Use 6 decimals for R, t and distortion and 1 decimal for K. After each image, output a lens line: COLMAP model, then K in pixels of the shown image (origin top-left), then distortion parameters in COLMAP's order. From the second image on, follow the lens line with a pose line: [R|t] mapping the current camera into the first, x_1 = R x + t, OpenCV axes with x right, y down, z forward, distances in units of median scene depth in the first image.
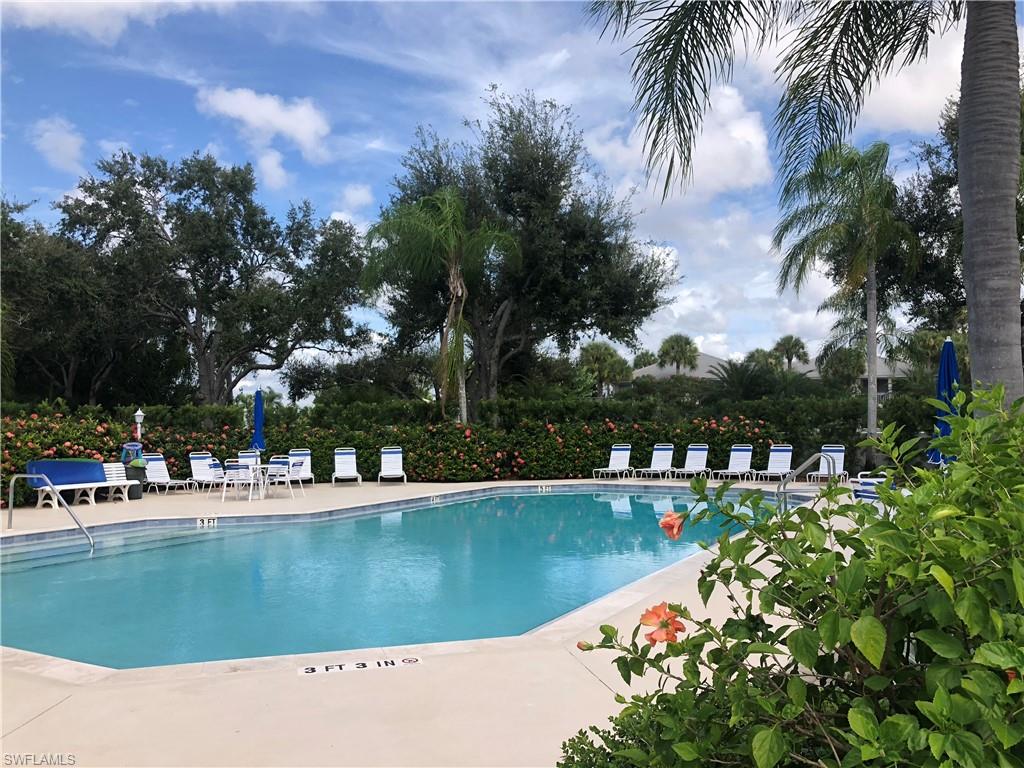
lens RADIAL K [[841.5, 0, 509.5], [0, 841.5, 401.8], [0, 0, 1]] dist [0.068483, -0.036266]
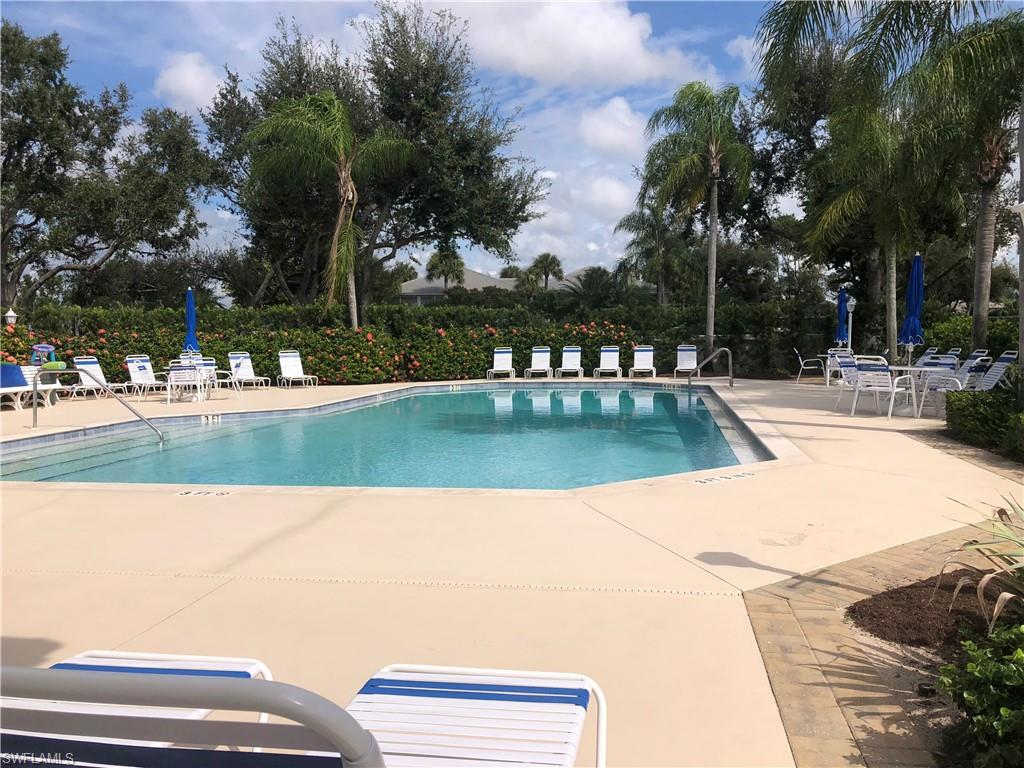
lens RADIAL K [[841.5, 0, 509.4], [0, 841.5, 386.0], [0, 0, 1]] dist [0.068483, -0.036266]
pose [[0.946506, -0.021427, 0.321974, -0.214703], [-0.004798, 0.996748, 0.080437, 0.013150], [-0.322650, -0.077679, 0.943325, -0.029649]]
